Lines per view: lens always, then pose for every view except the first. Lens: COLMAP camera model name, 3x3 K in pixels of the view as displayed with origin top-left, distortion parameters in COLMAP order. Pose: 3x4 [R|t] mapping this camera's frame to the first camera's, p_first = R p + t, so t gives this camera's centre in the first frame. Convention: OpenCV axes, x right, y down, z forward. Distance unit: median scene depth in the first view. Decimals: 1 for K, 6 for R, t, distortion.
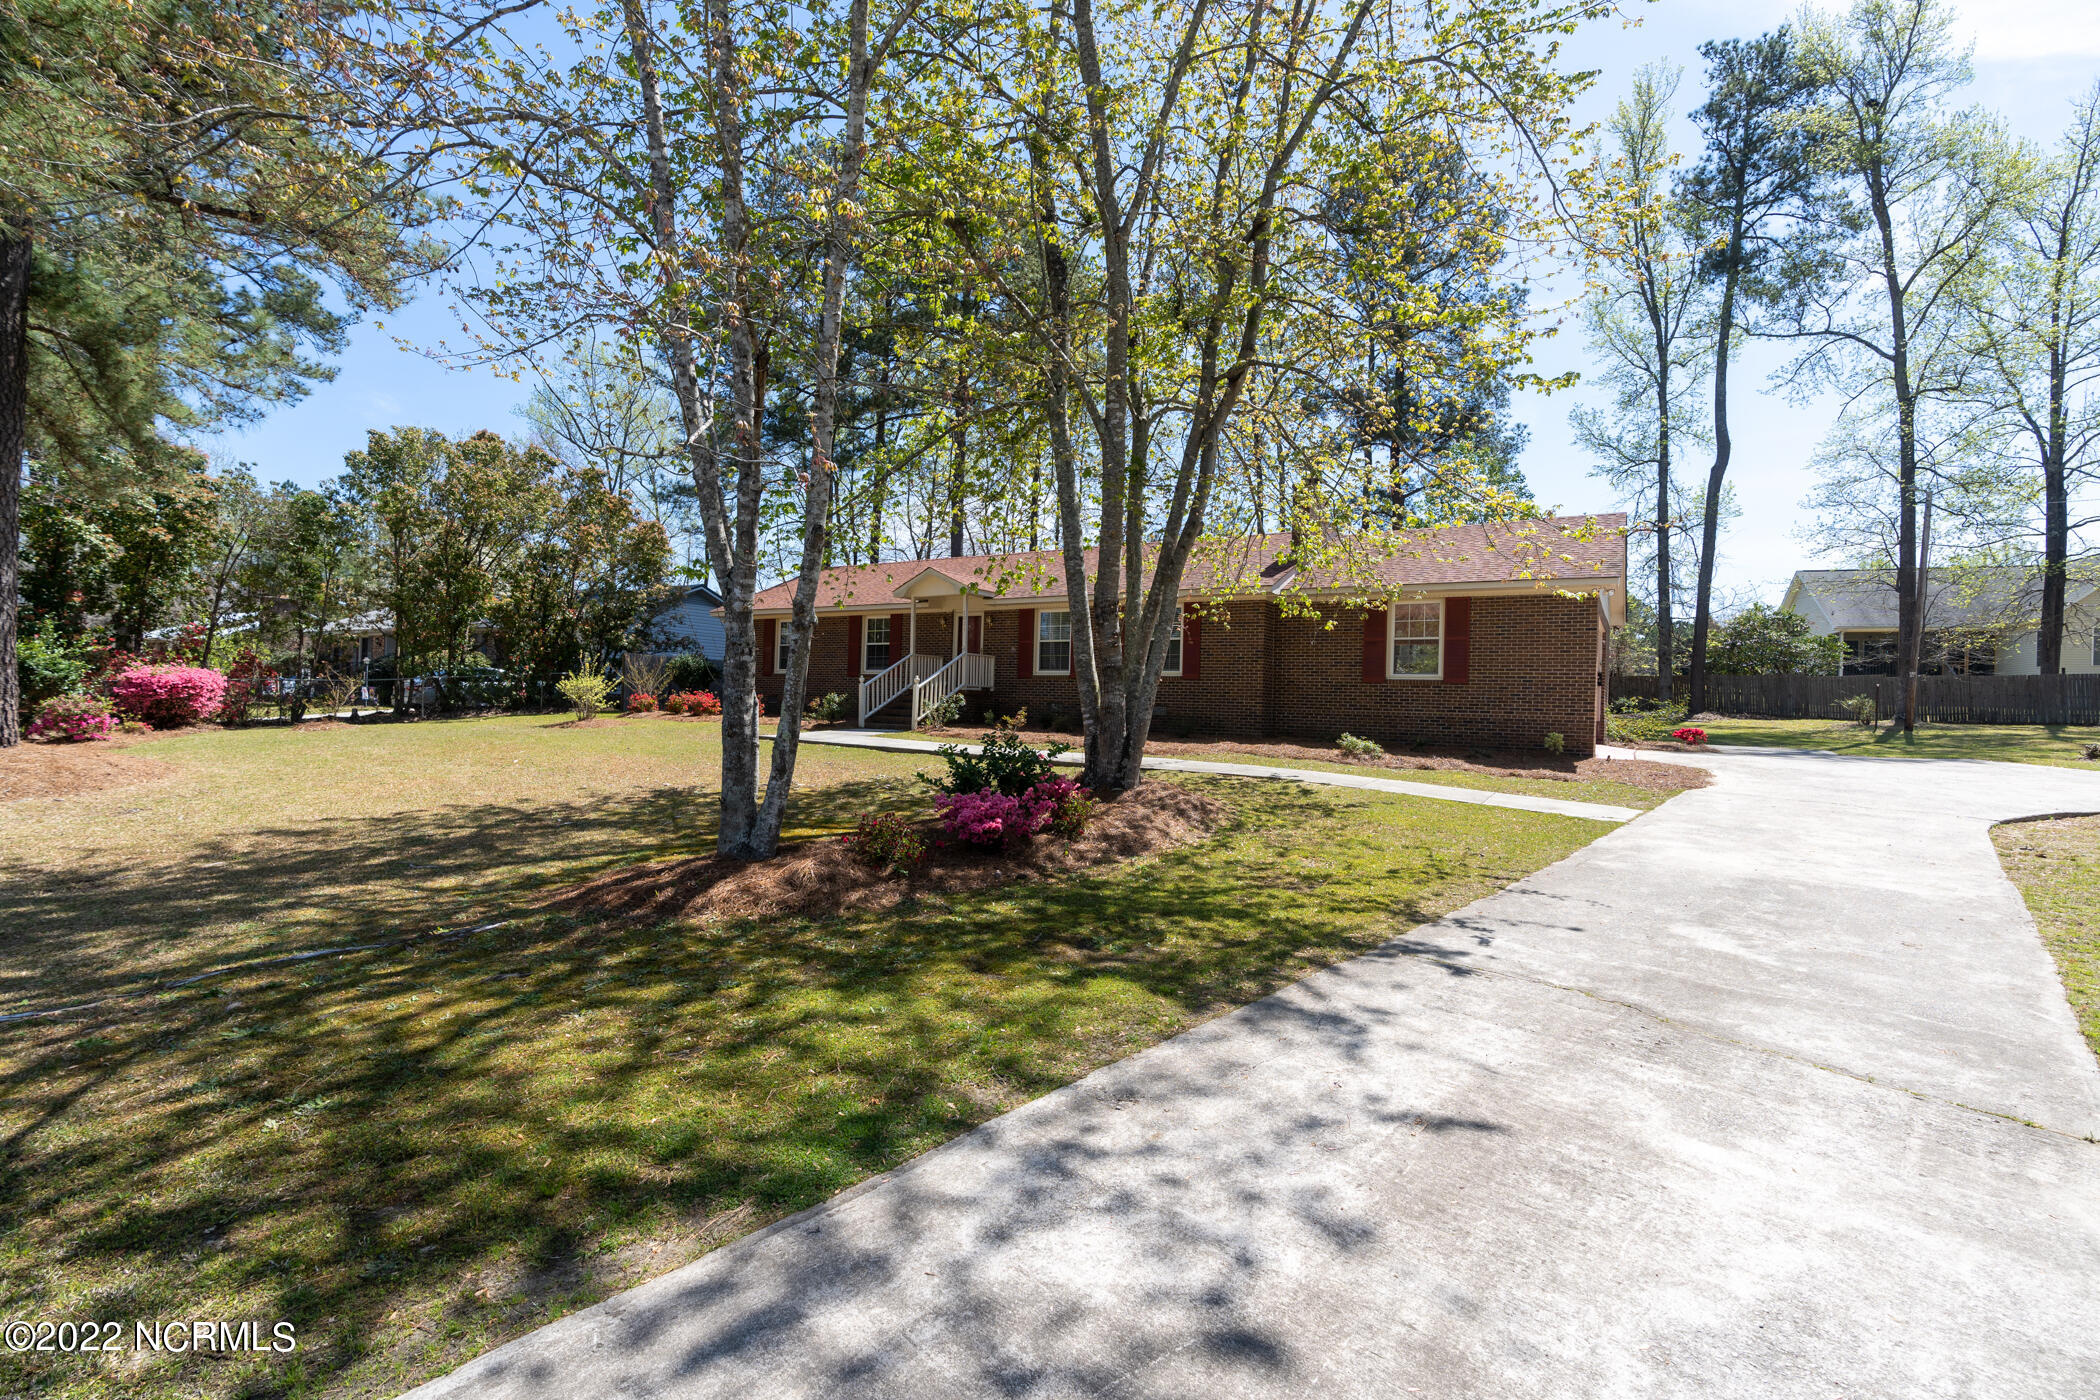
lens RADIAL K [[935.0, 0, 1052.8], [0, 935.0, 700.2], [0, 0, 1]] dist [-0.004495, 0.000084]
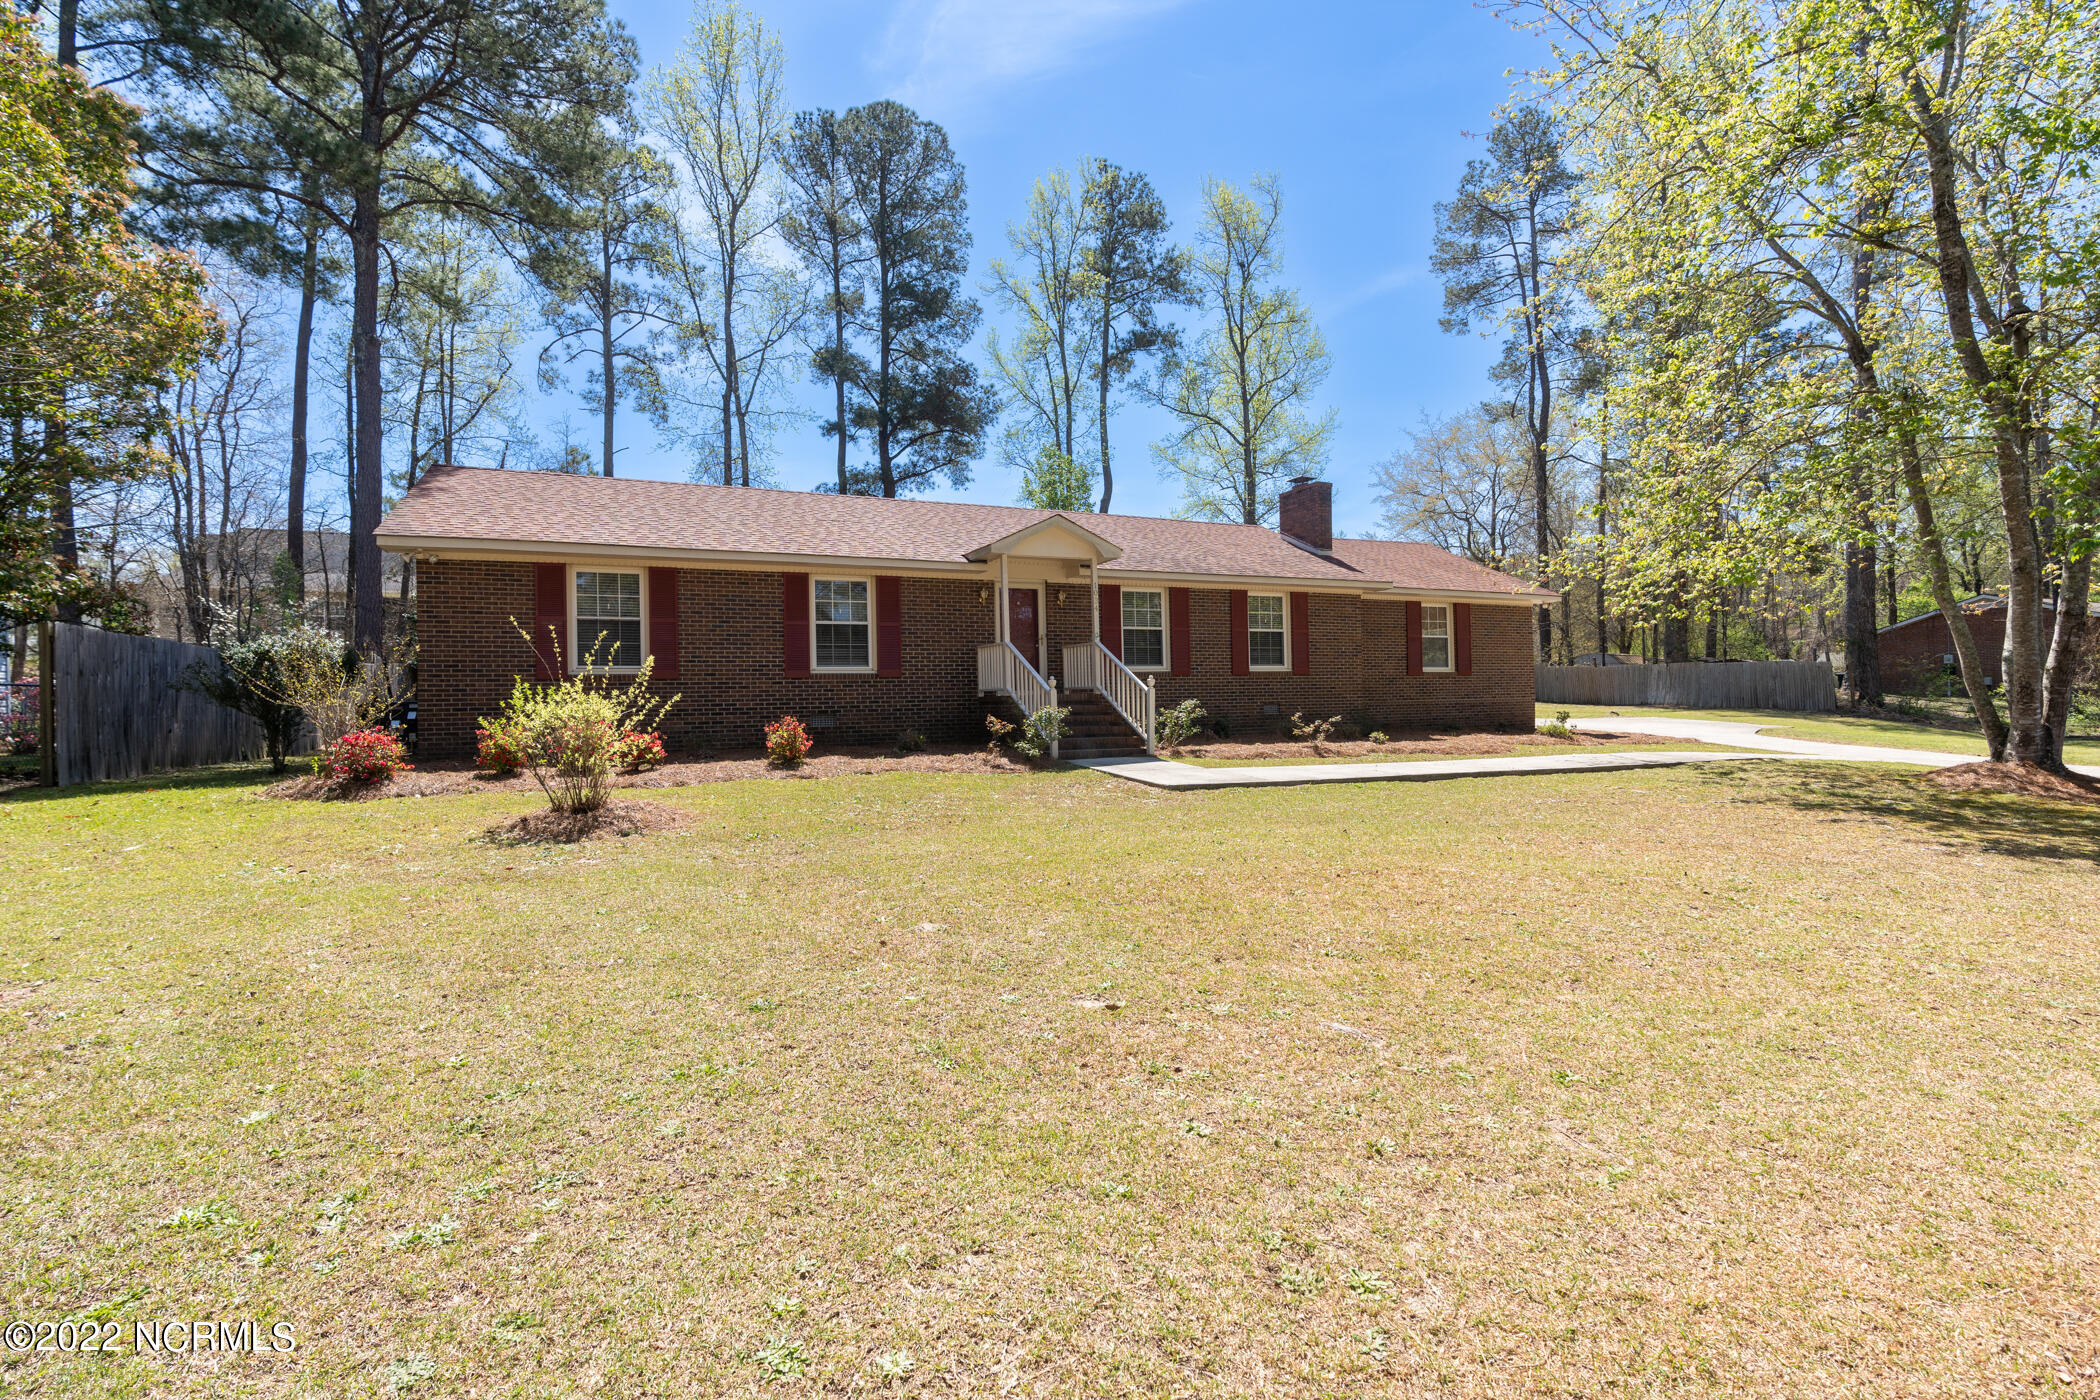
lens RADIAL K [[935.0, 0, 1052.8], [0, 935.0, 700.2], [0, 0, 1]] dist [-0.004495, 0.000084]
pose [[0.549988, -0.038175, 0.834300, -0.404609], [0.025758, 0.999255, 0.028743, -0.015853], [-0.834775, 0.005682, 0.550562, 0.368556]]
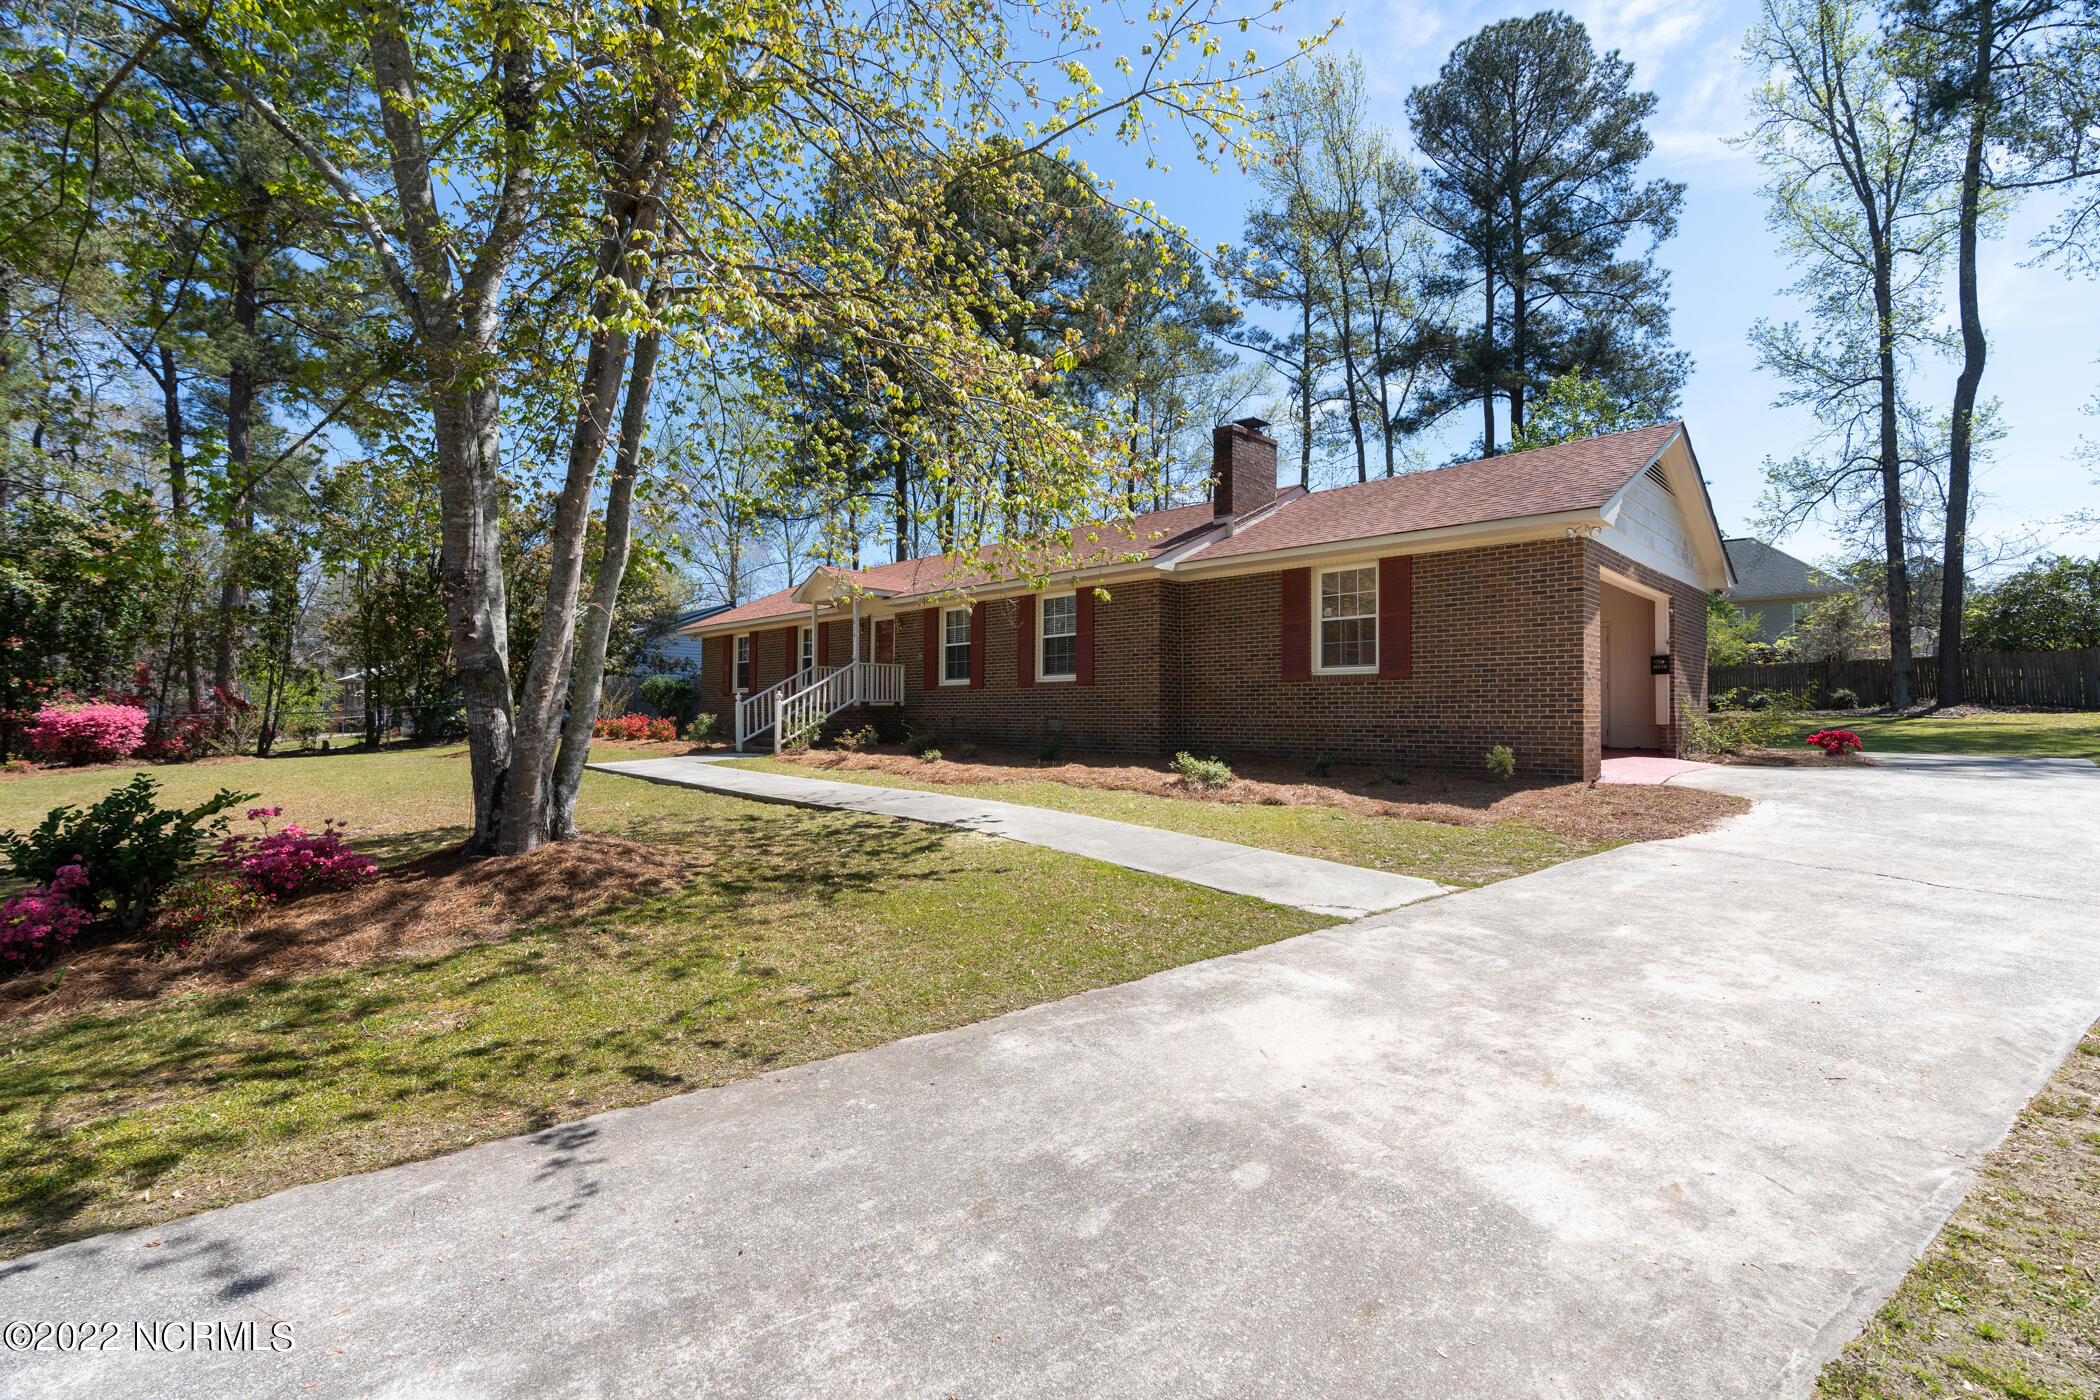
lens RADIAL K [[951.6, 0, 1056.3], [0, 951.6, 691.1], [0, 0, 1]] dist [-0.013825, 0.007048]
pose [[0.976477, -0.032320, -0.213187, 0.157142], [0.027223, 0.999270, -0.026805, 0.002202], [0.213897, 0.020371, 0.976644, 0.111874]]
